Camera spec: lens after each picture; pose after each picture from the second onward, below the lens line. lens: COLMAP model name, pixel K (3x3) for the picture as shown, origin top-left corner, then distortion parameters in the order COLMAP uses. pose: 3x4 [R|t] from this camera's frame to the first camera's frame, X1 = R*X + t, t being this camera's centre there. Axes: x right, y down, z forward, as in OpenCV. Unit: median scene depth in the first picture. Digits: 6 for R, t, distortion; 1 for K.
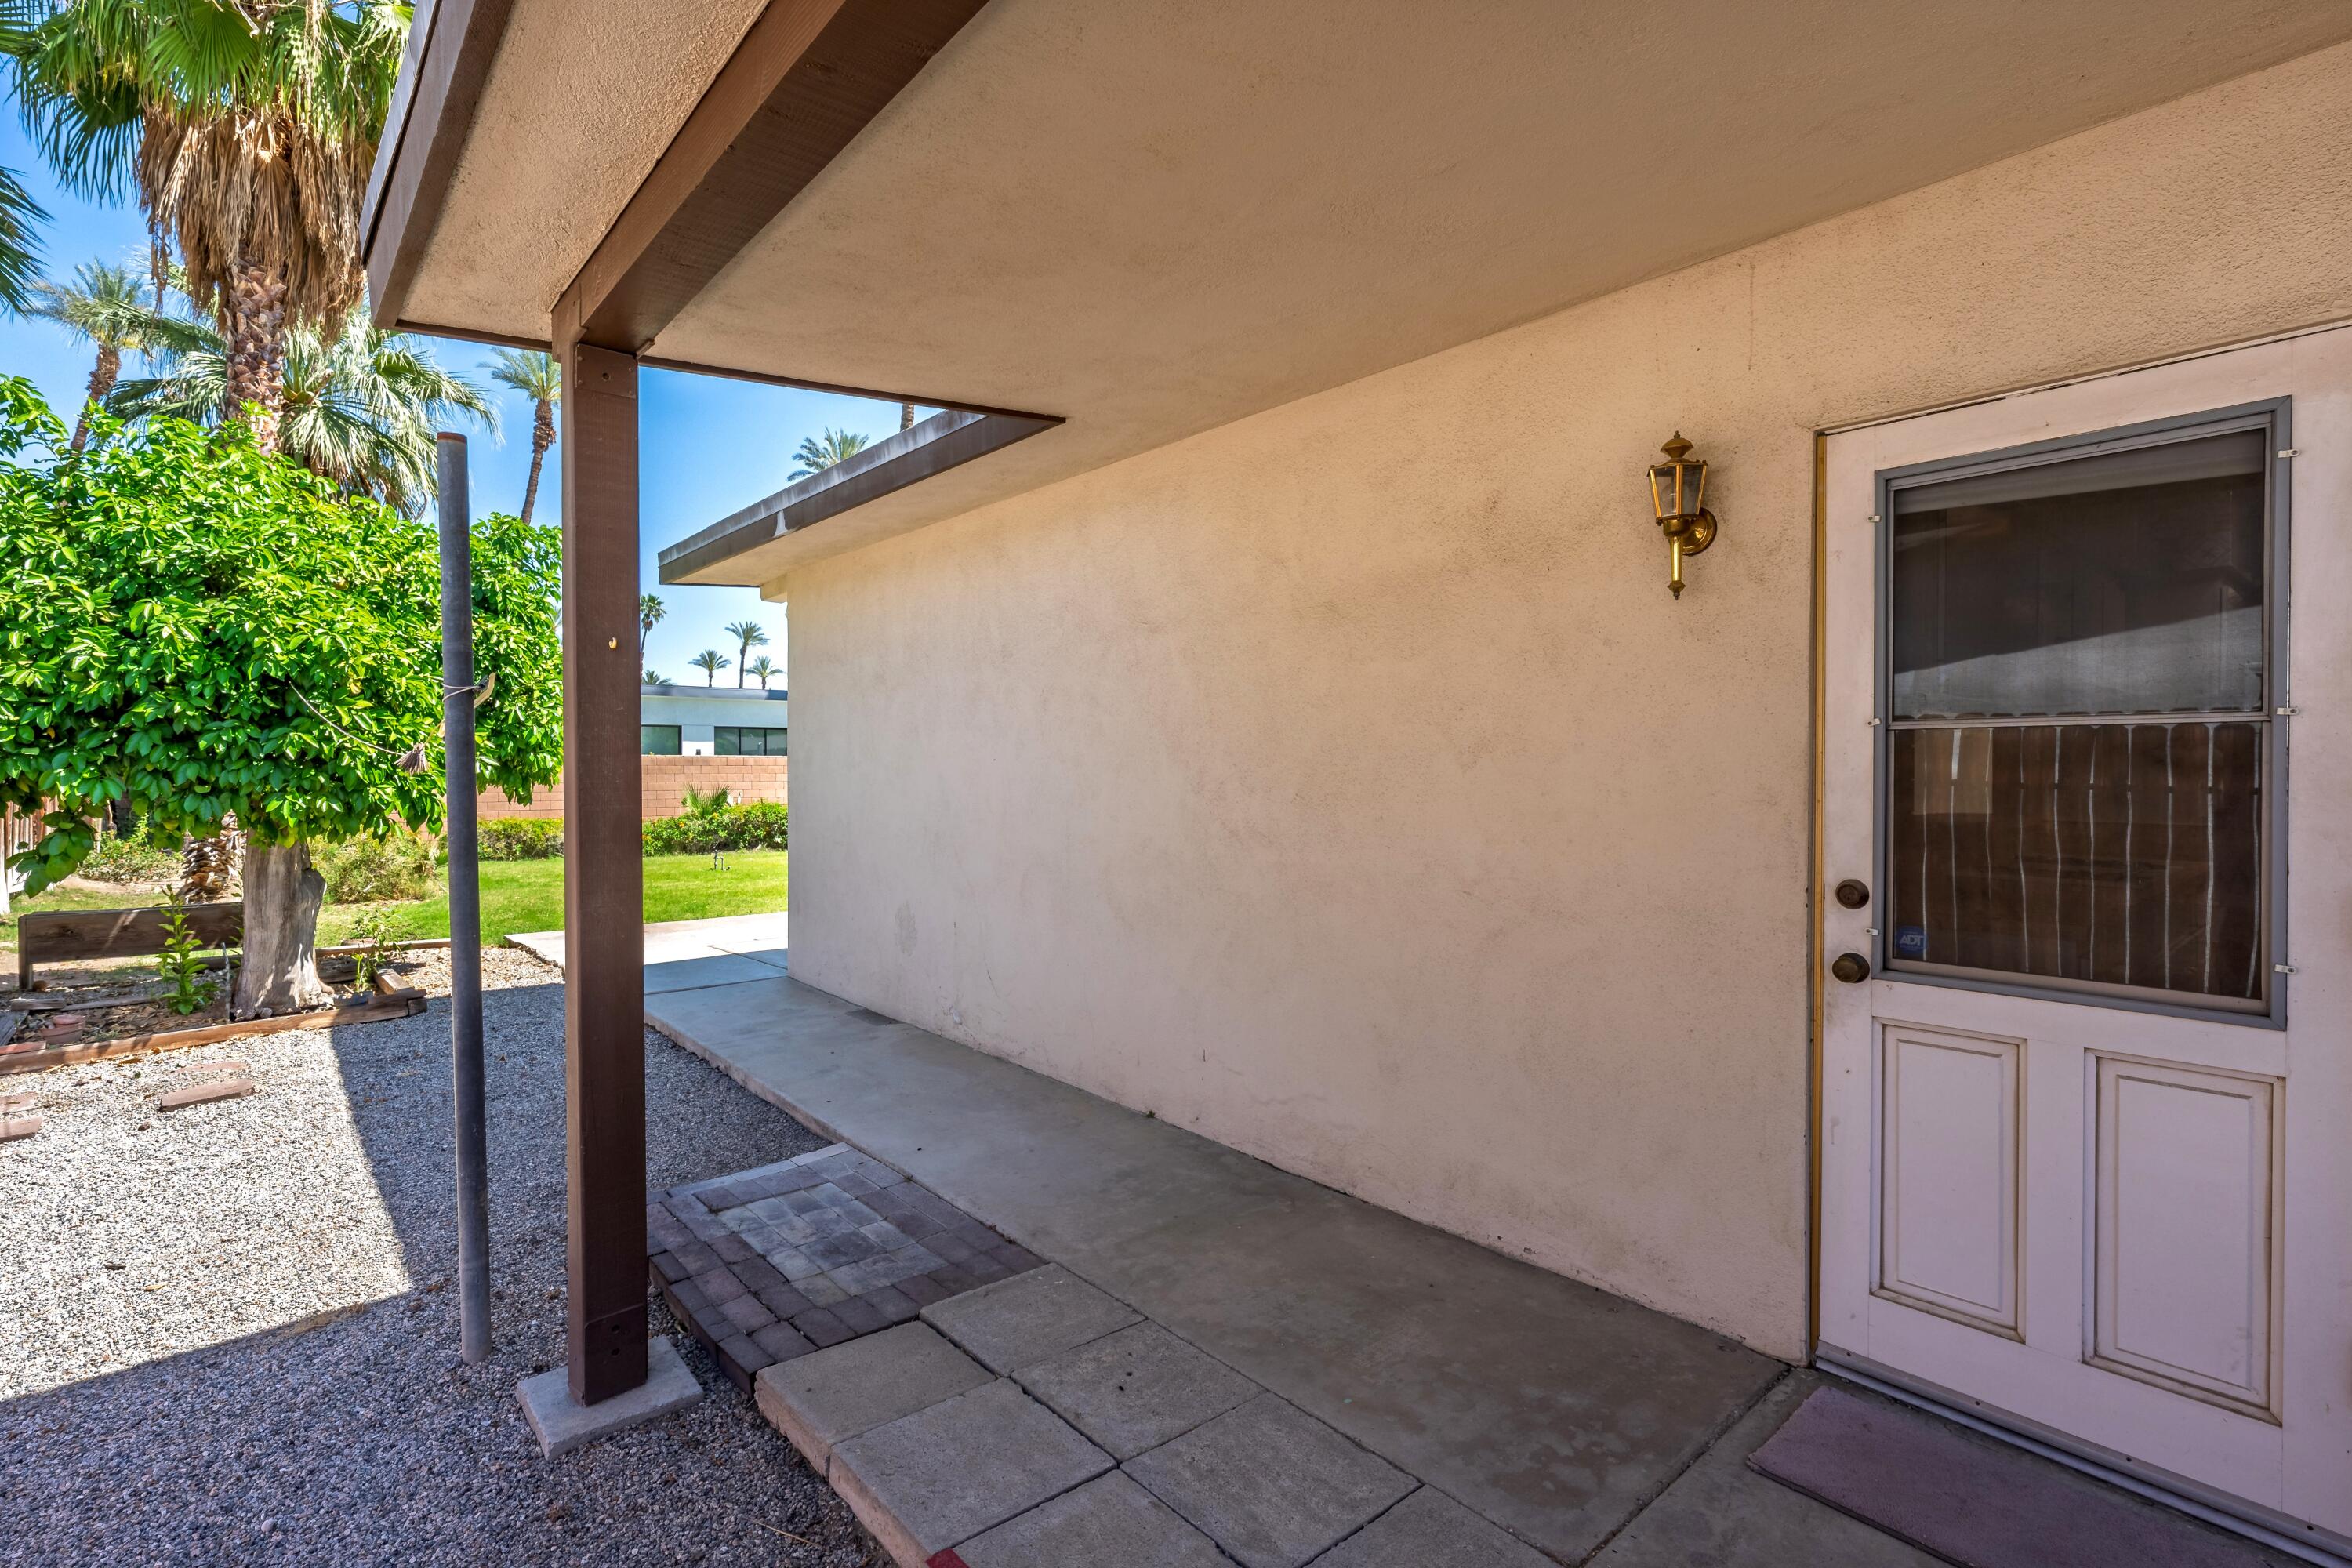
lens RADIAL K [[1085.5, 0, 1176.0], [0, 1085.5, 784.0], [0, 0, 1]] dist [0.000775, -0.000139]
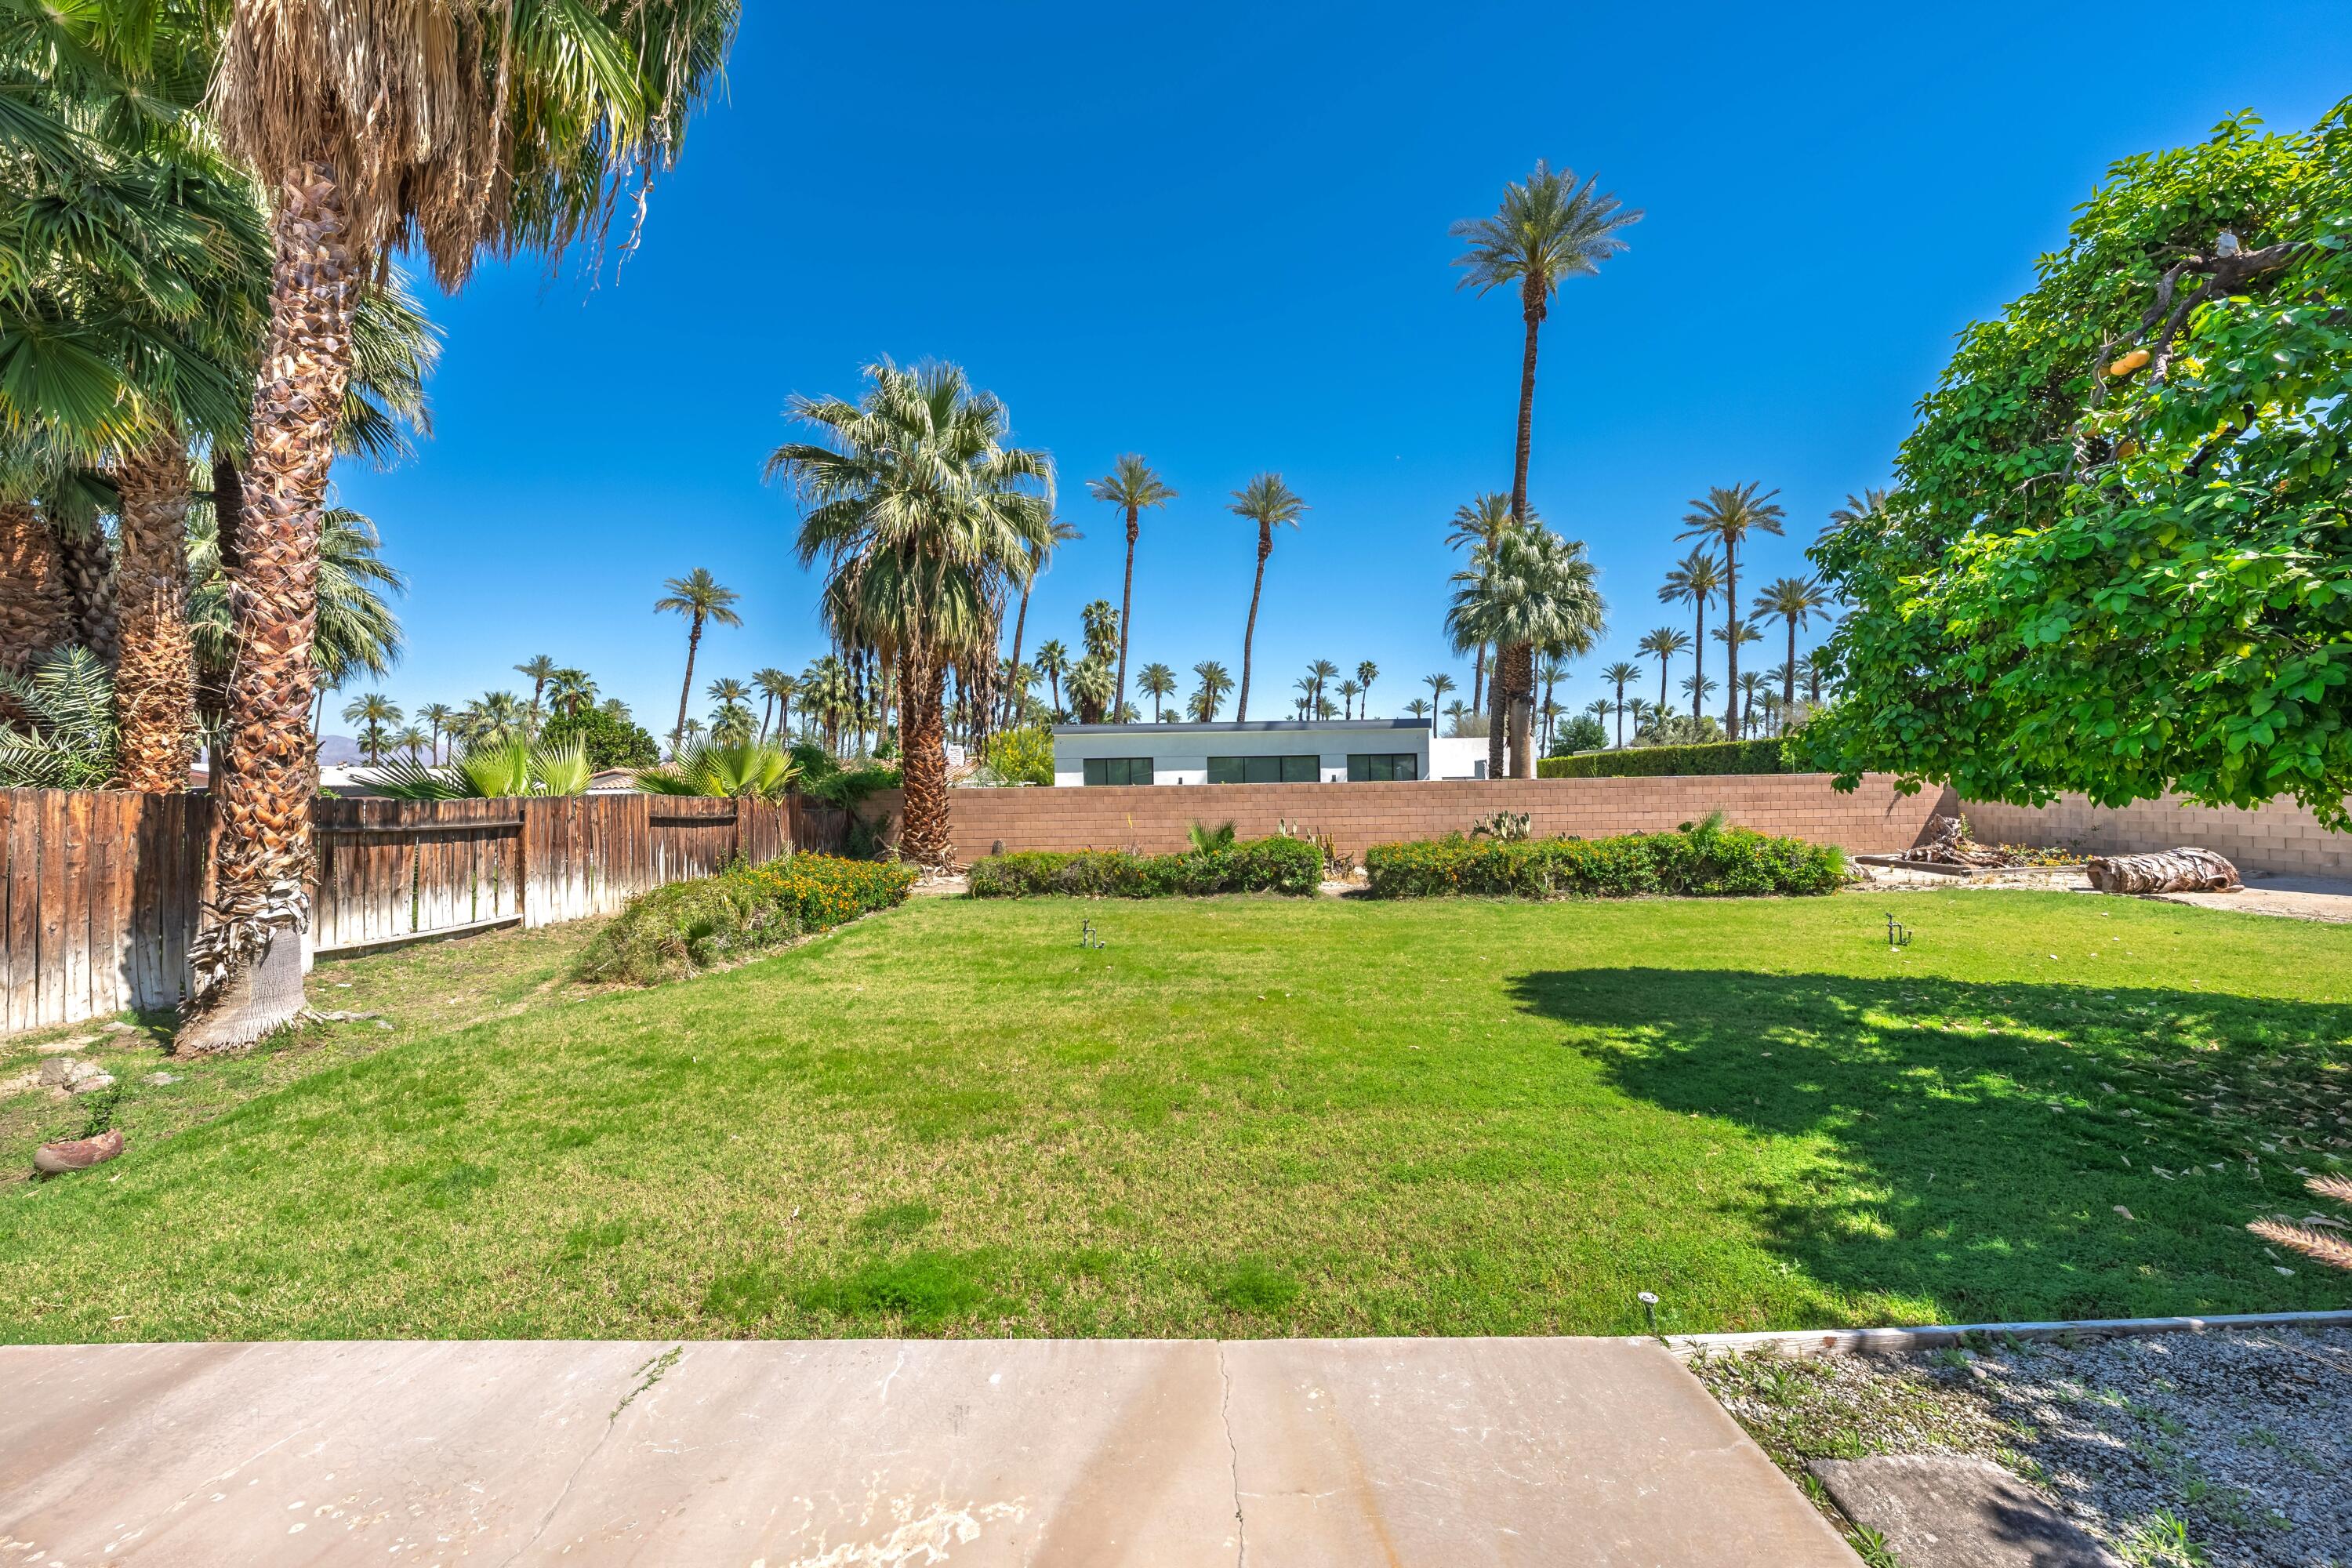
lens RADIAL K [[799.1, 0, 1180.3], [0, 799.1, 783.5], [0, 0, 1]] dist [-0.001054, 0.000013]
pose [[0.751393, -0.015843, -0.659665, -0.011919], [0.005011, 0.999820, -0.018305, -0.015674], [0.659836, 0.010449, 0.751337, 0.471535]]
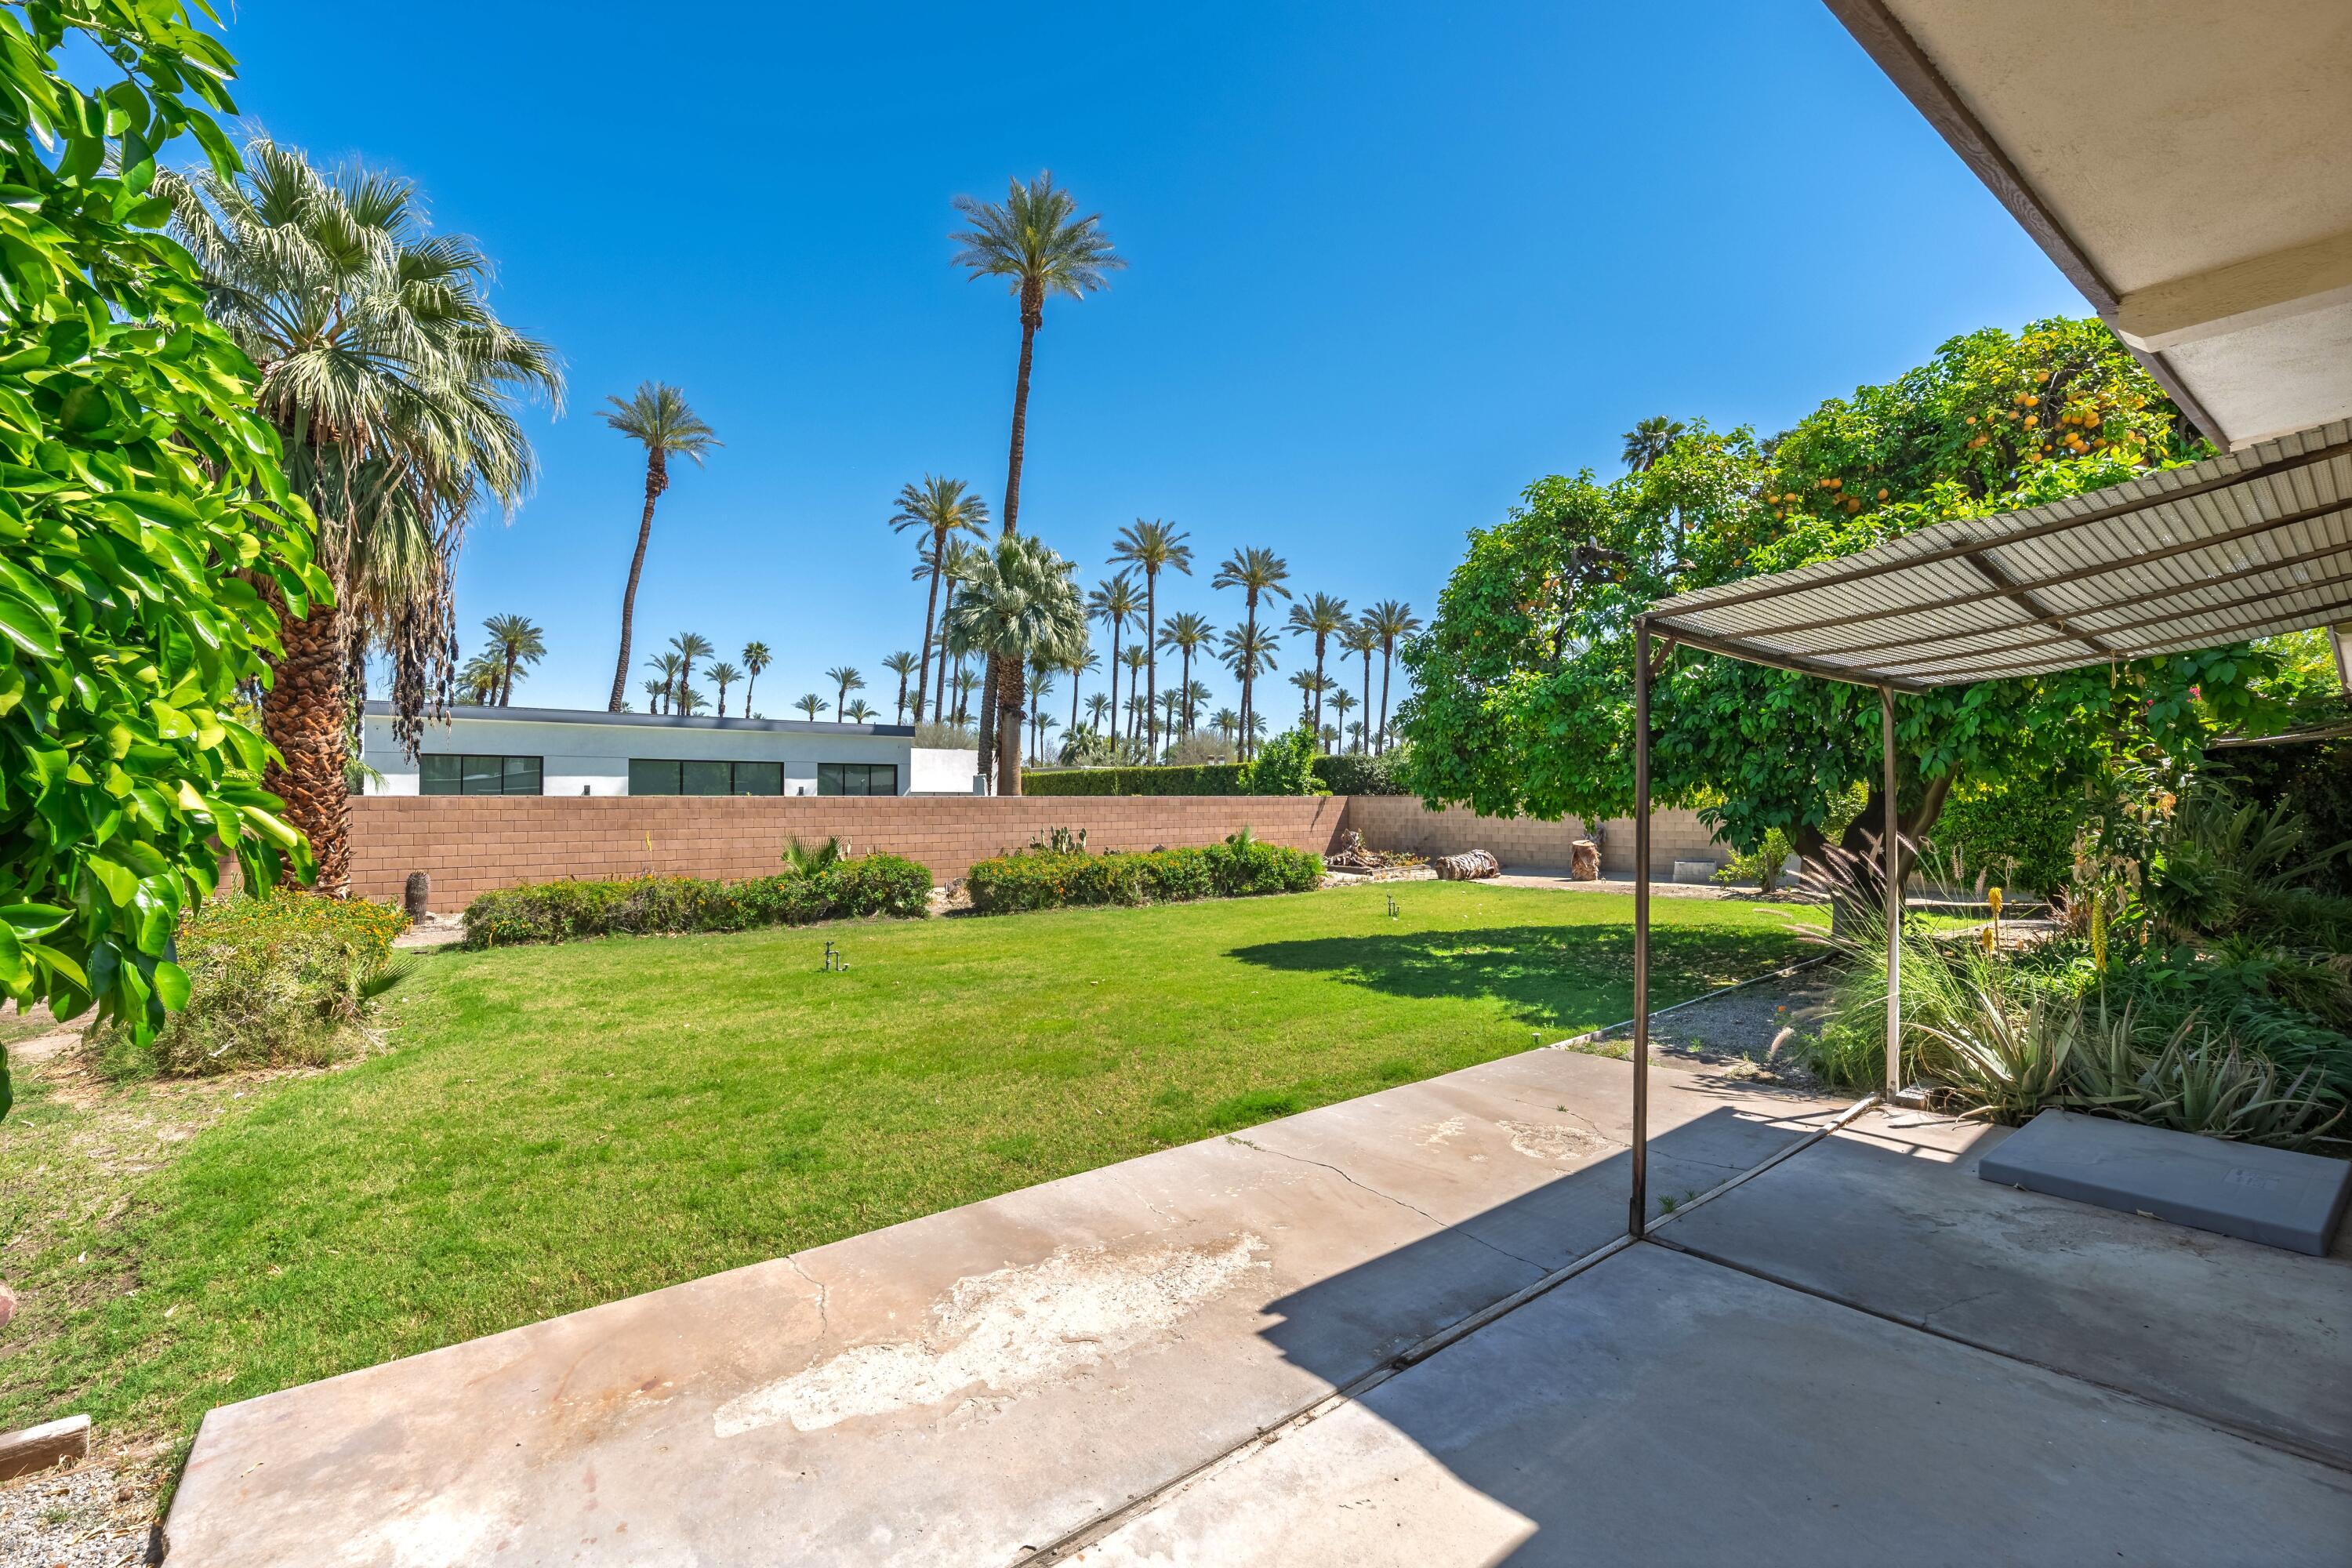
lens RADIAL K [[974.5, 0, 1176.0], [0, 974.5, 784.0], [0, 0, 1]] dist [0.001110, 0.000231]
pose [[0.998972, -0.001159, -0.045315, -0.132348], [-0.000294, 0.999486, -0.032044, -0.013631], [0.045329, 0.032024, 0.998459, 0.293937]]
